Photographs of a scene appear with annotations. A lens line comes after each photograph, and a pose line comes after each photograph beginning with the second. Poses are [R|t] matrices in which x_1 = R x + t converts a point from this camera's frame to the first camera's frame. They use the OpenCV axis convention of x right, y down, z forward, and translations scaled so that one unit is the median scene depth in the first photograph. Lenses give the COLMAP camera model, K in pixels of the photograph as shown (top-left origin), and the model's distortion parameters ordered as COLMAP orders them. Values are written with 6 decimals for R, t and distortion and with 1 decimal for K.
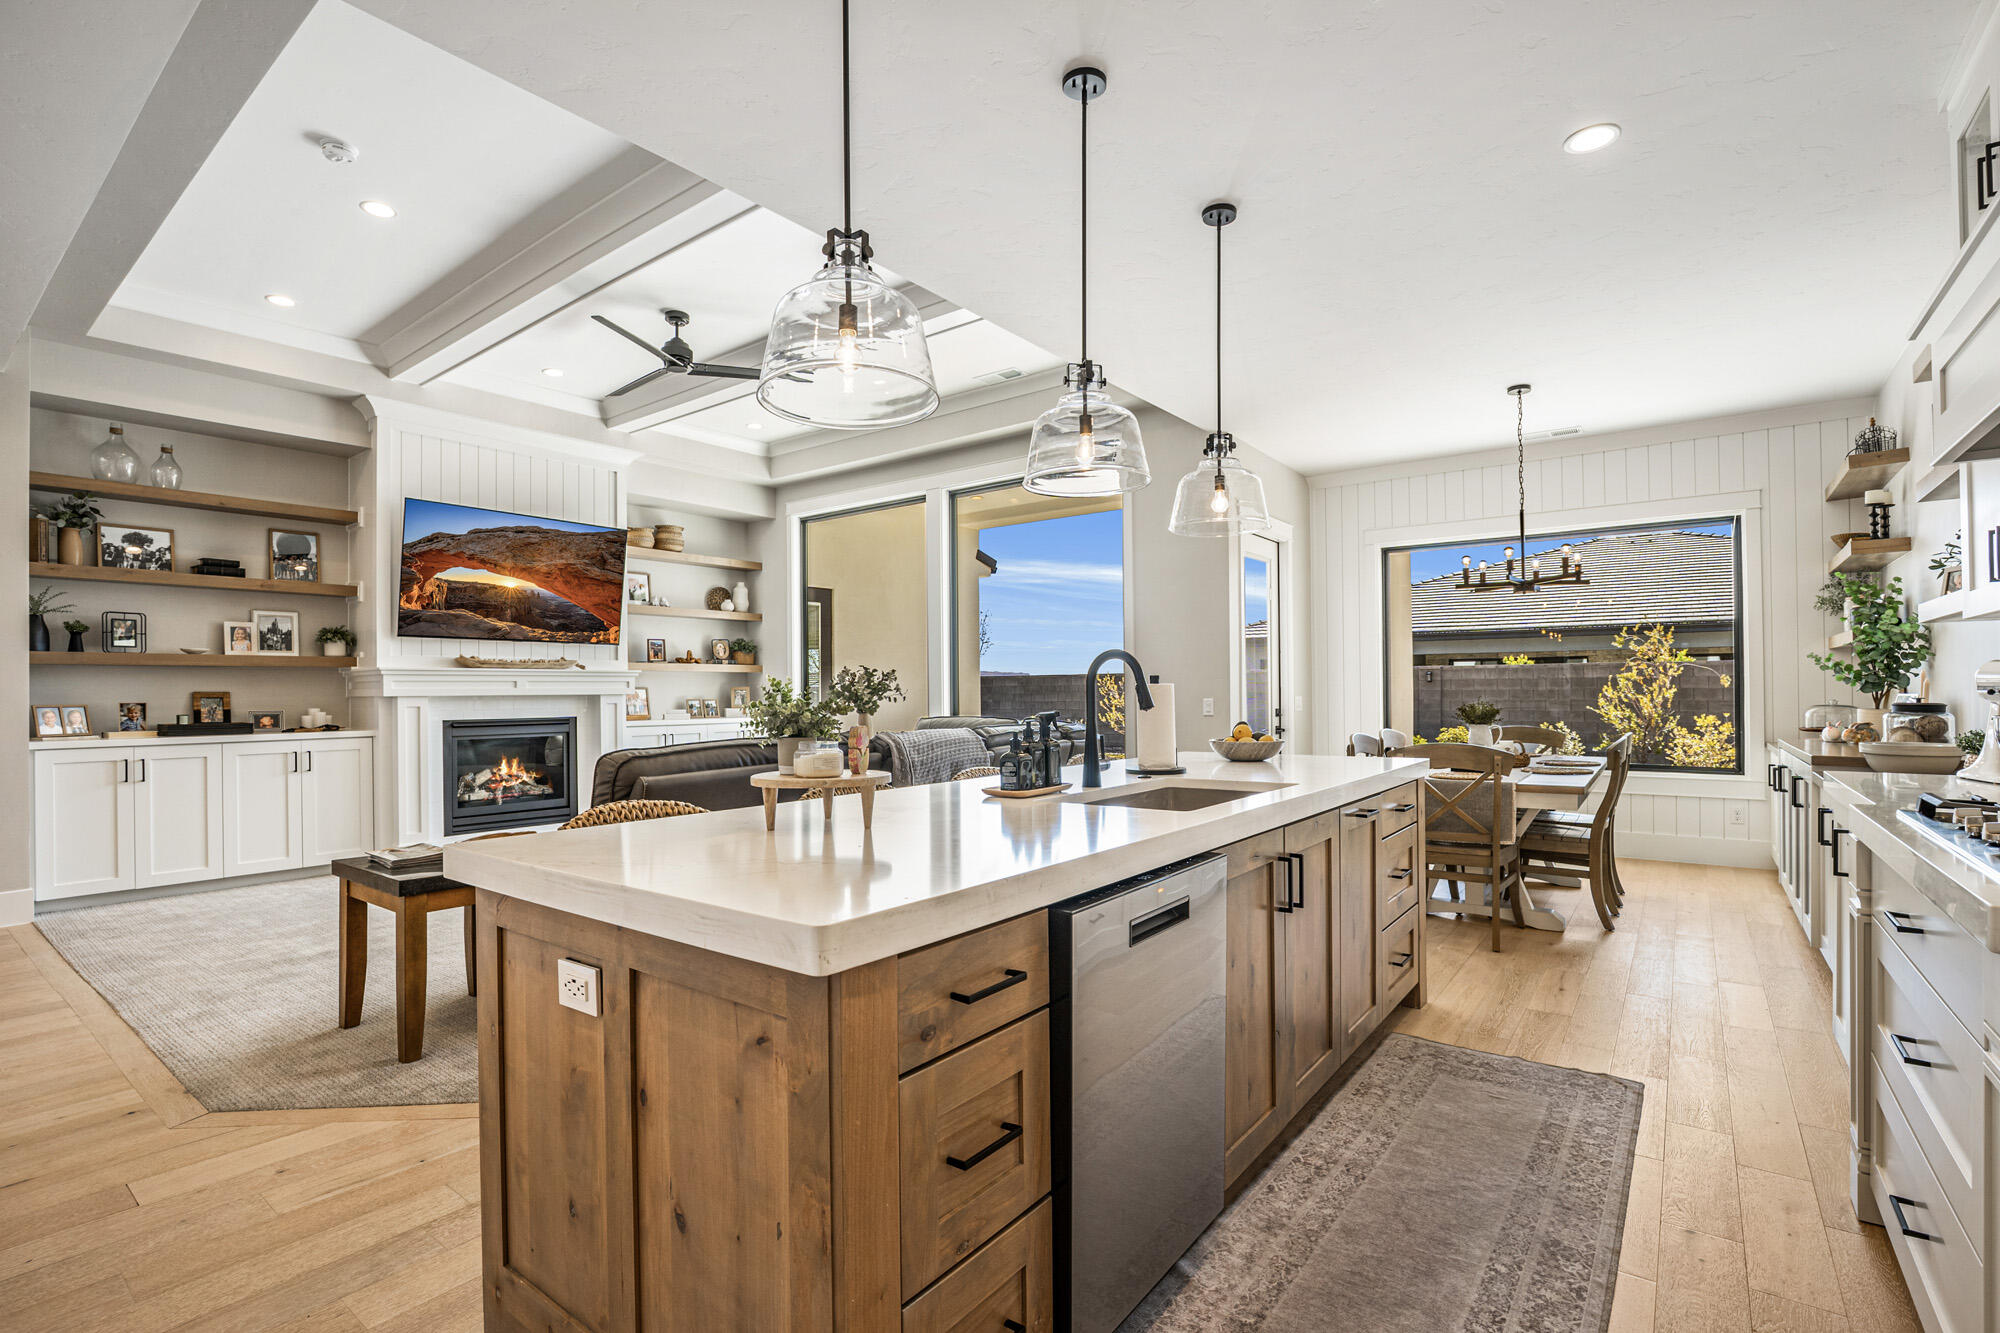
lens RADIAL K [[922.9, 0, 1000.9], [0, 922.9, 687.4], [0, 0, 1]] dist [-0.048371, 0.010873]
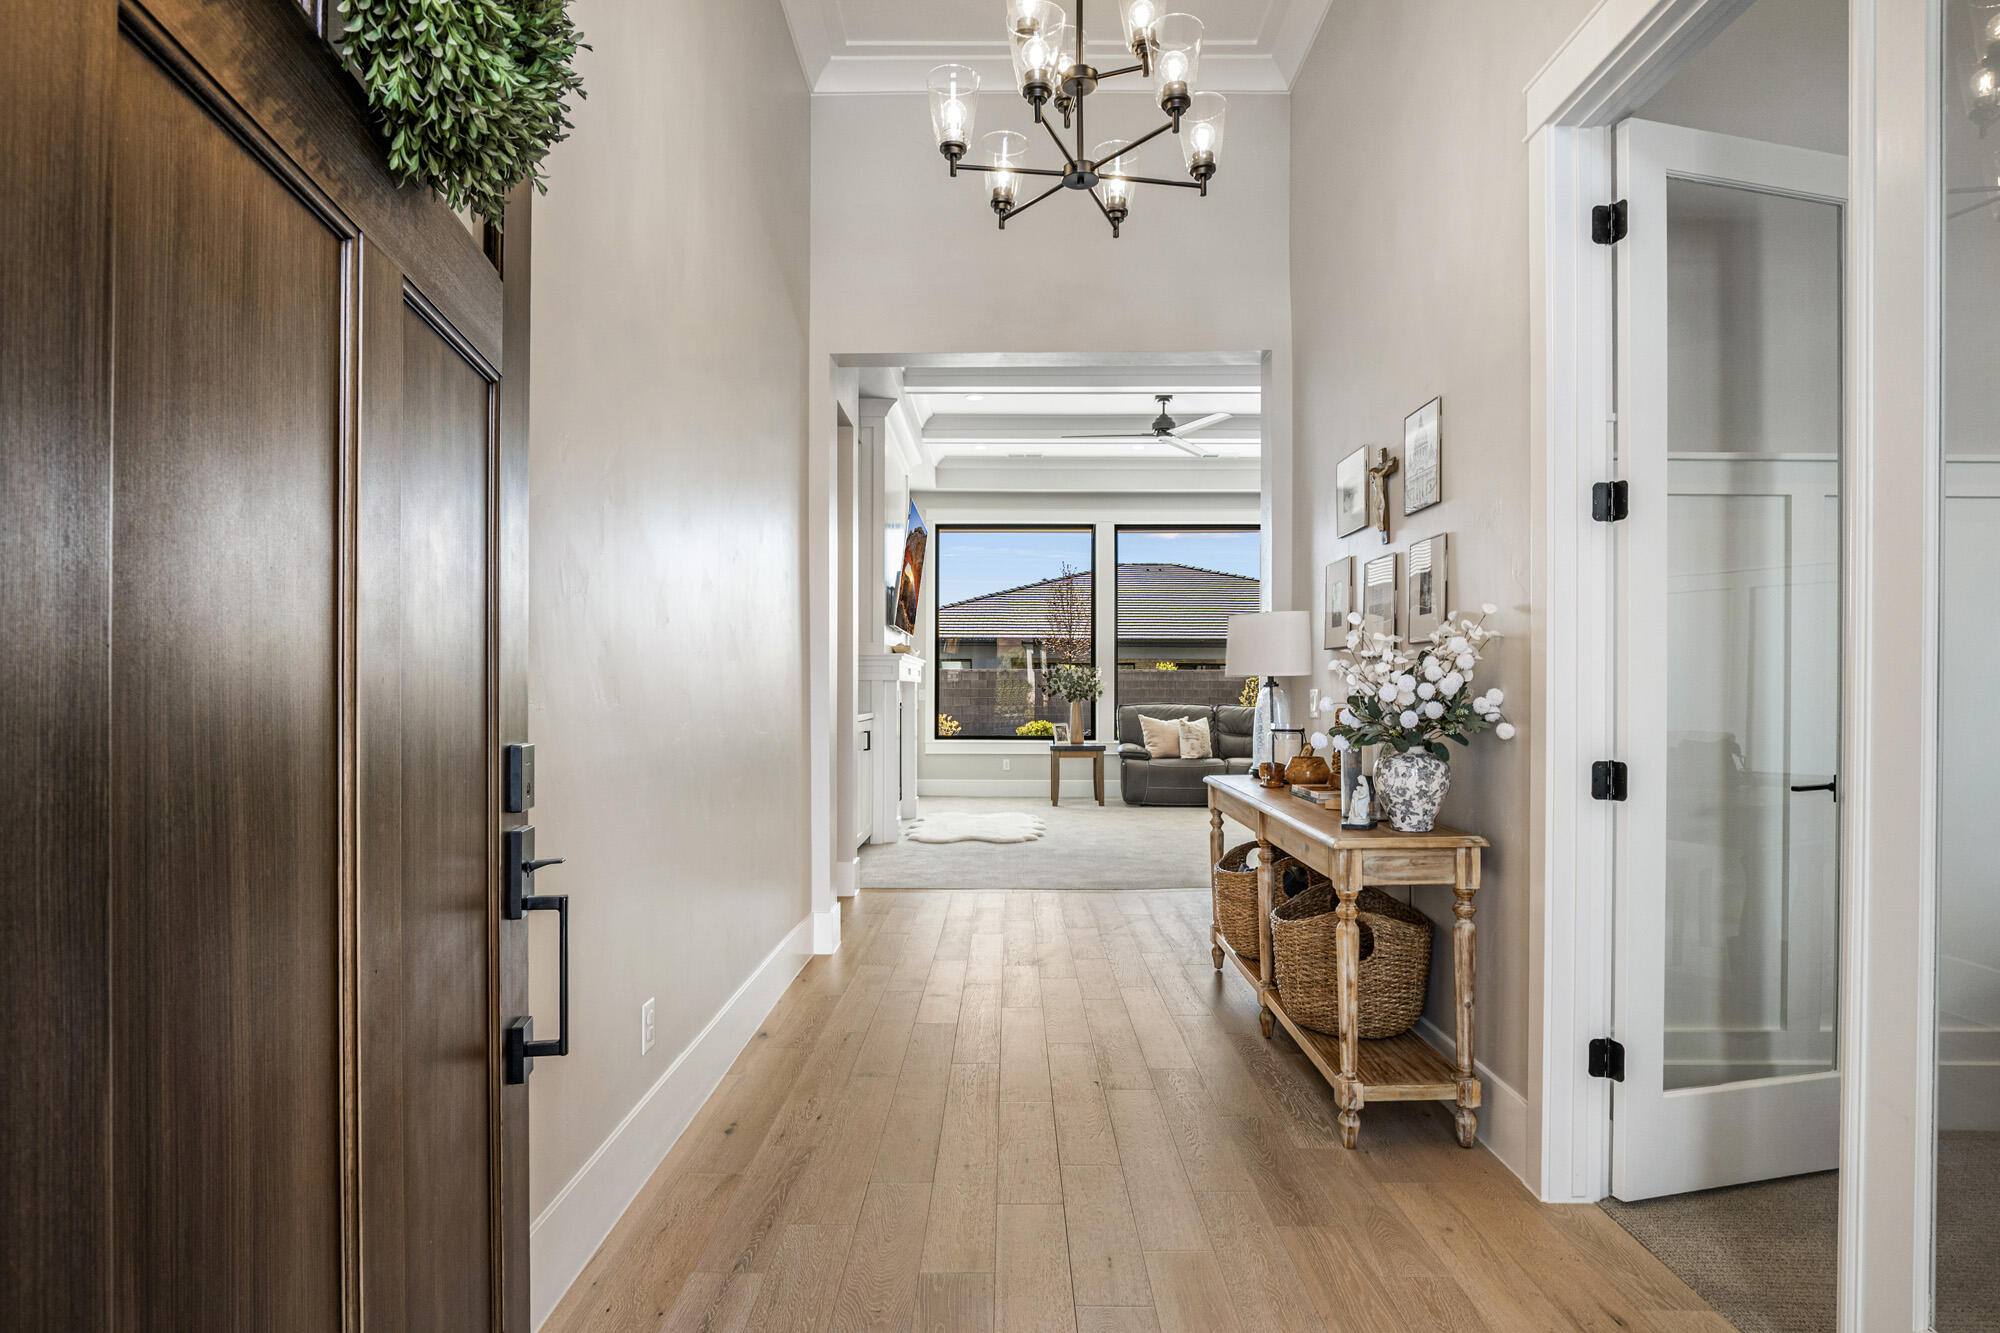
lens RADIAL K [[1113.4, 0, 998.1], [0, 1113.4, 694.4], [0, 0, 1]] dist [-0.000132, -0.000007]
pose [[0.803000, 0.011985, 0.595859, -1.351281], [-0.016138, 0.999868, 0.001637, 0.022925], [-0.595761, -0.010931, 0.803088, -0.150150]]
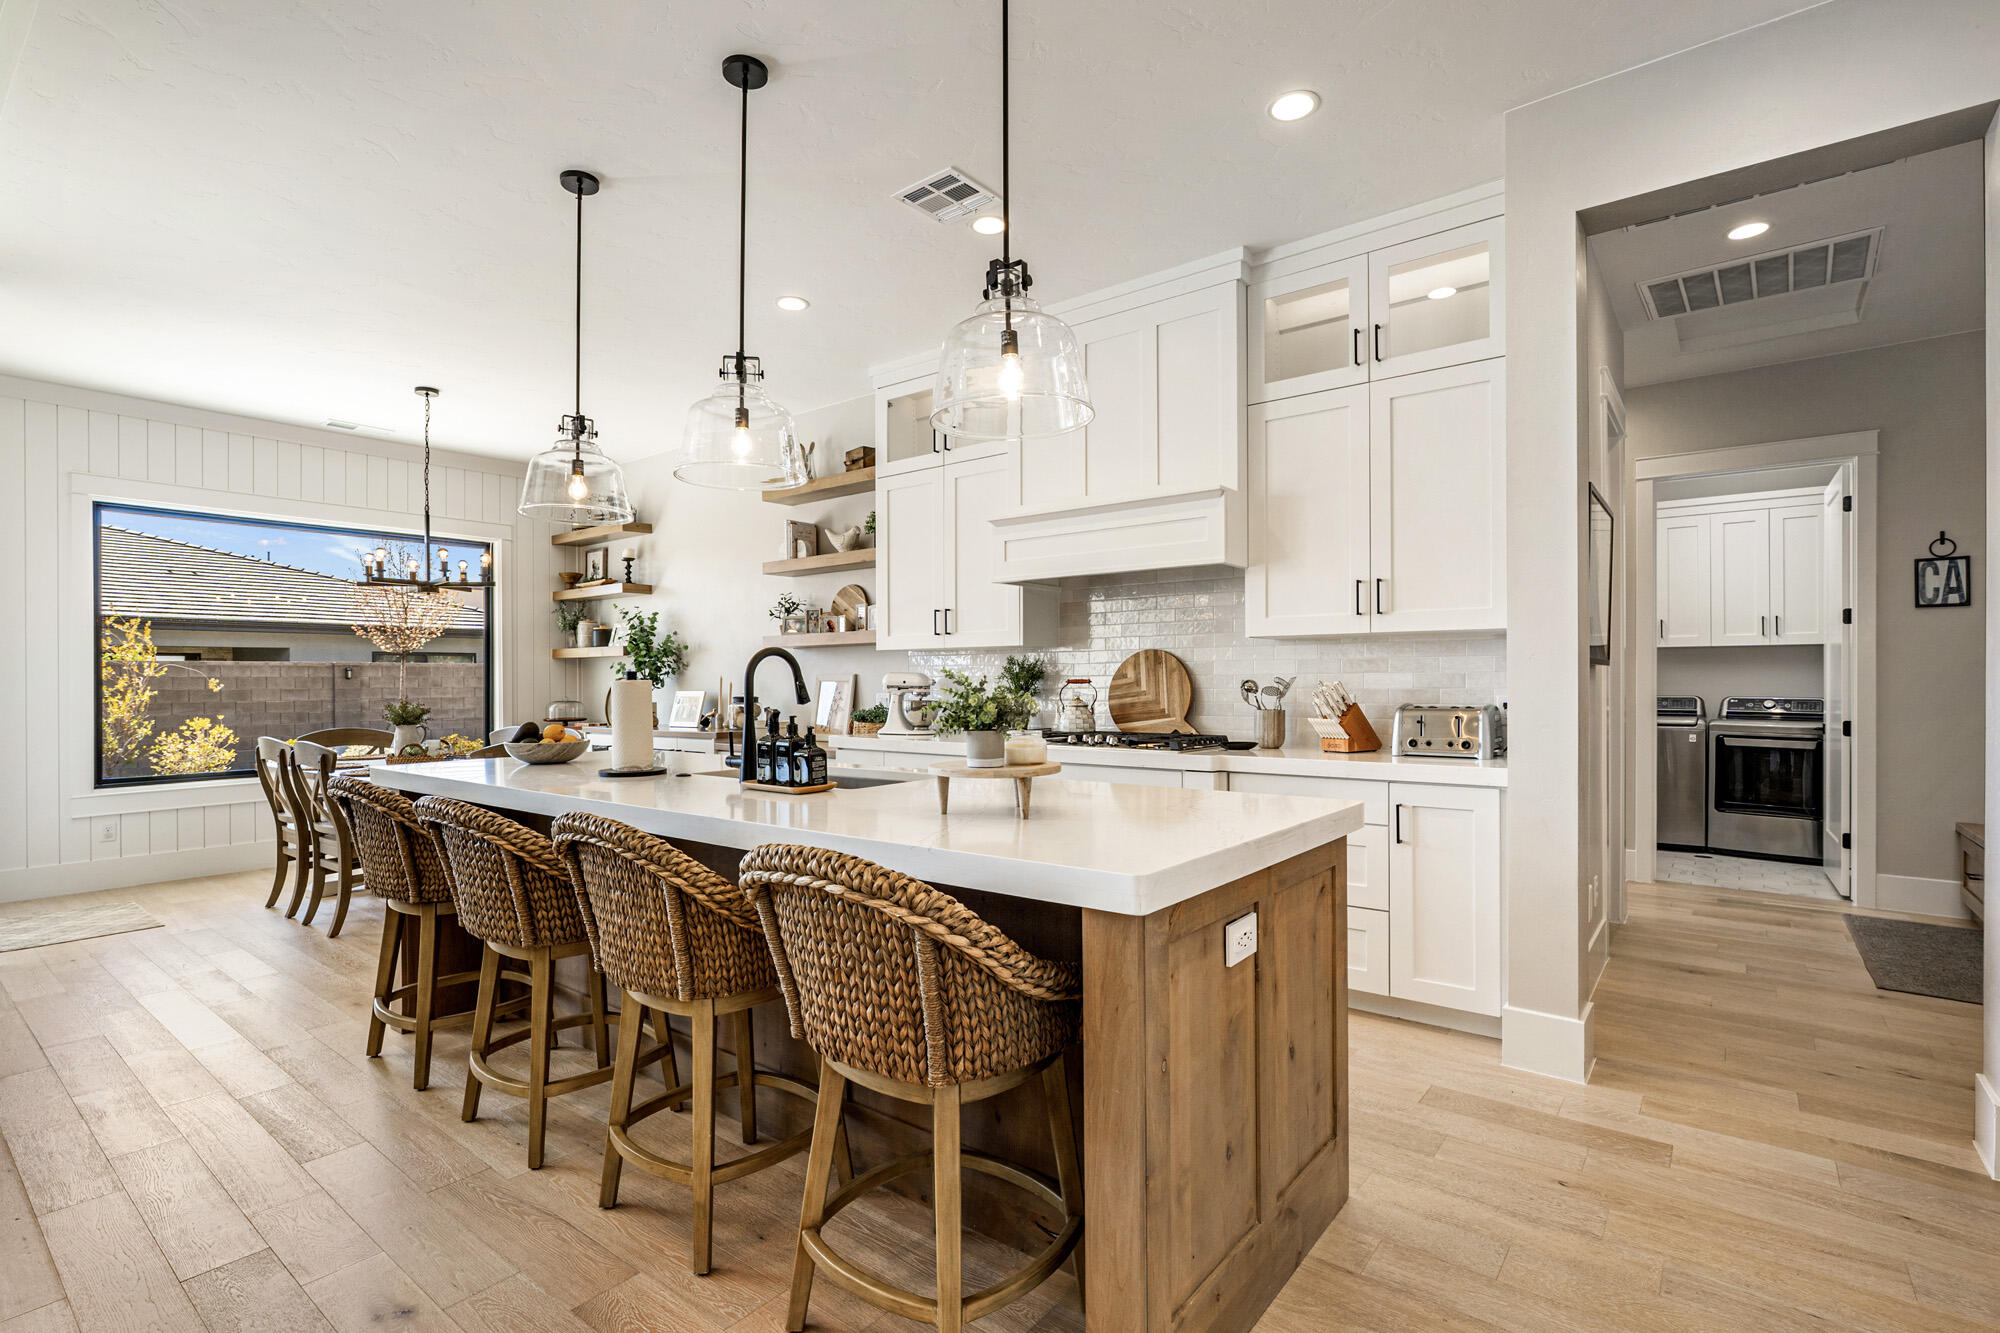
lens RADIAL K [[938.3, 0, 993.8], [0, 938.3, 678.0], [0, 0, 1]] dist [-0.001361, 0.000411]
pose [[0.026080, 0.013278, 0.999572, -0.378004], [0.001477, 0.999910, -0.013321, 0.004783], [-0.999659, 0.001824, 0.026059, 0.288280]]
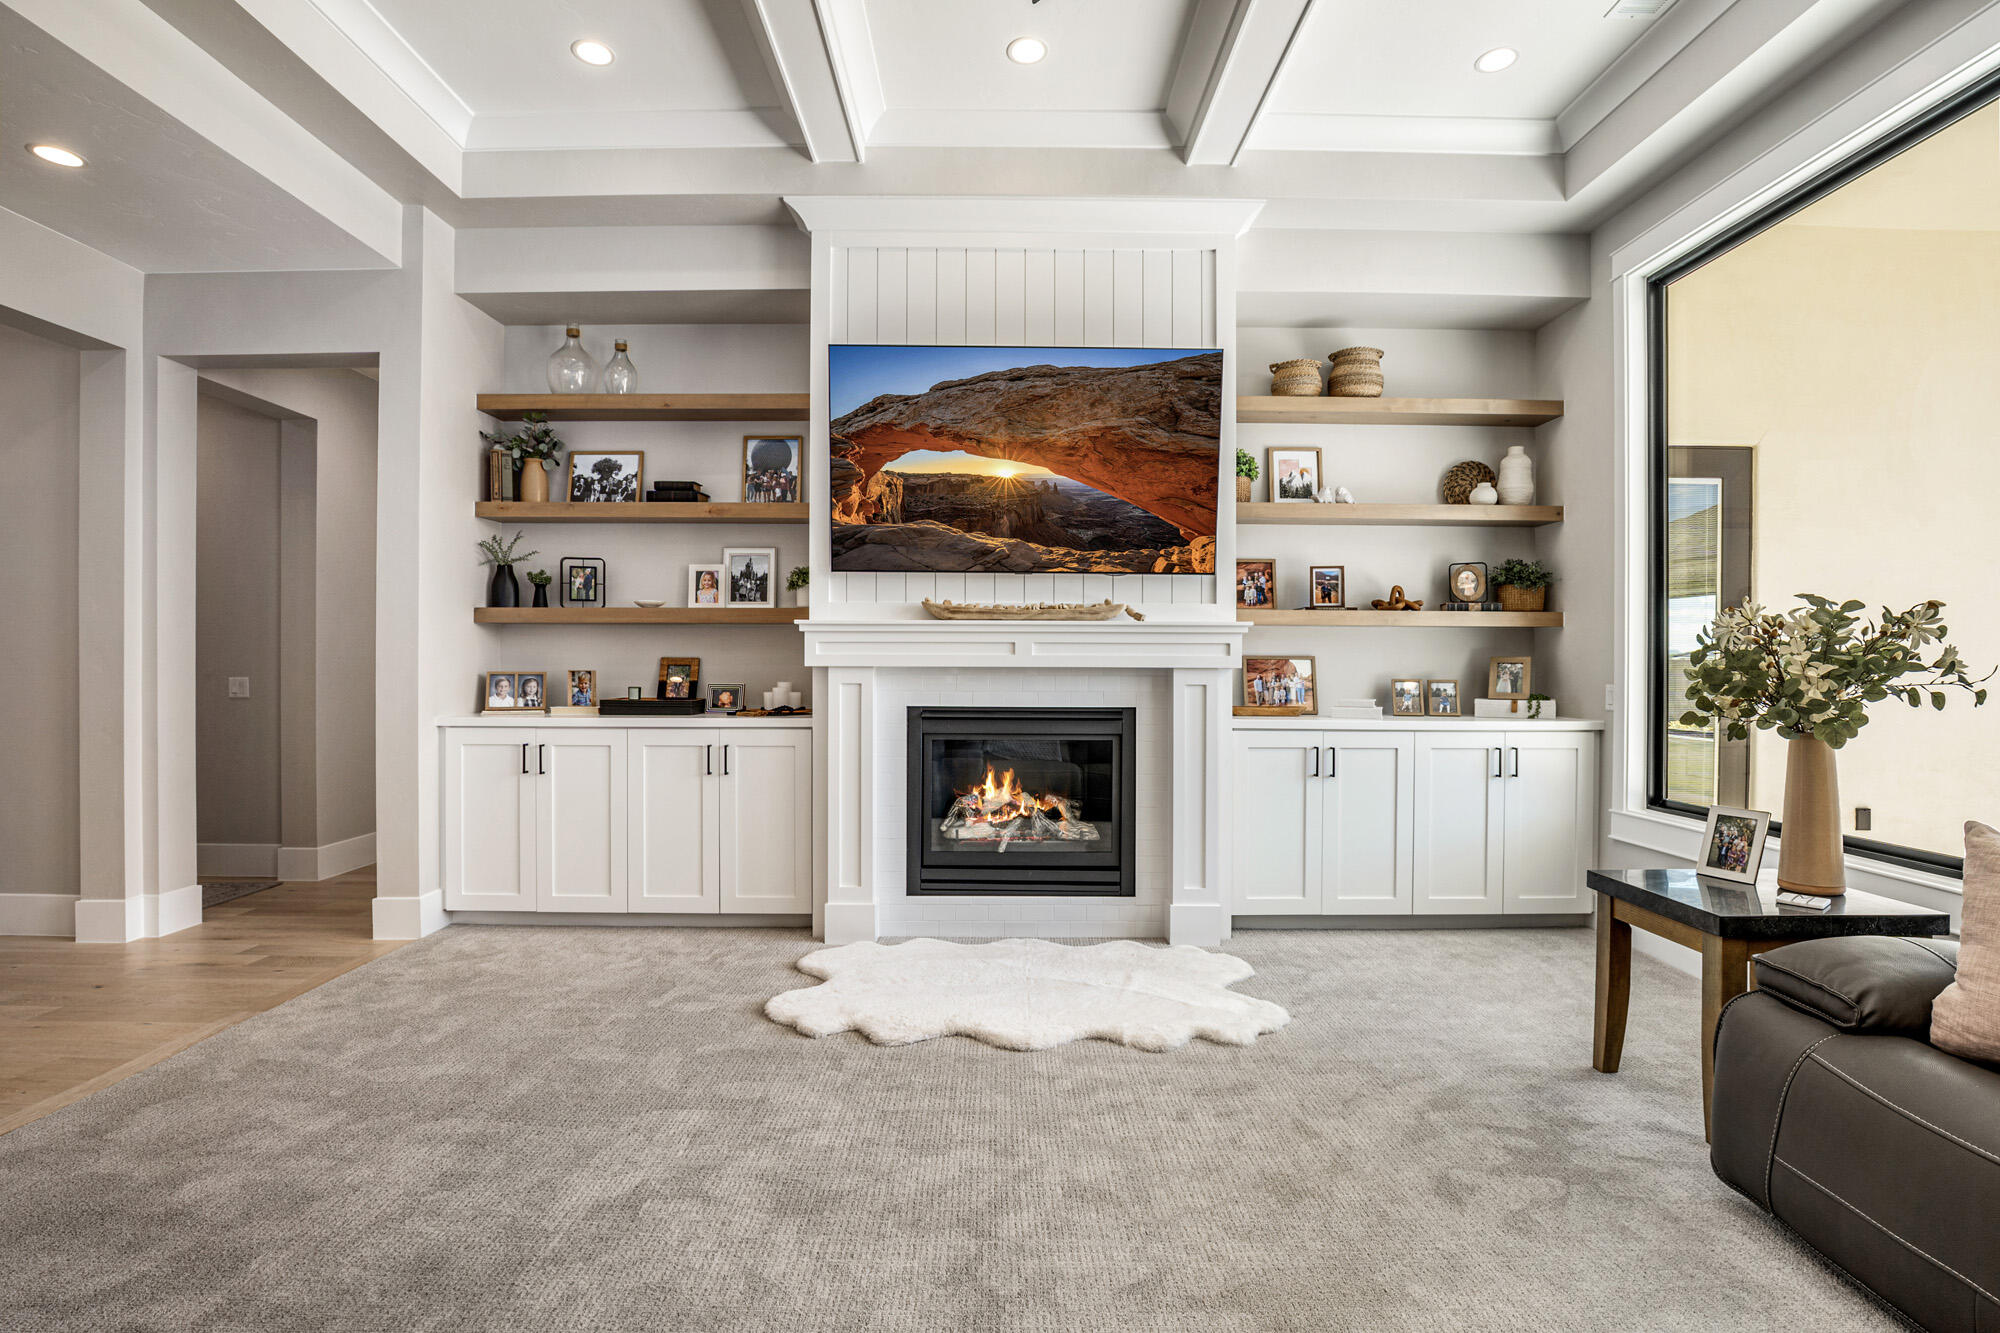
lens RADIAL K [[924.1, 0, 1000.0], [0, 924.1, 666.5], [0, 0, 1]] dist [-0.033908, -0.000070]
pose [[0.608605, 0.013405, -0.793360, -0.086223], [-0.005616, 0.999905, 0.012586, 0.001086], [0.793453, -0.003204, 0.608623, 0.694385]]
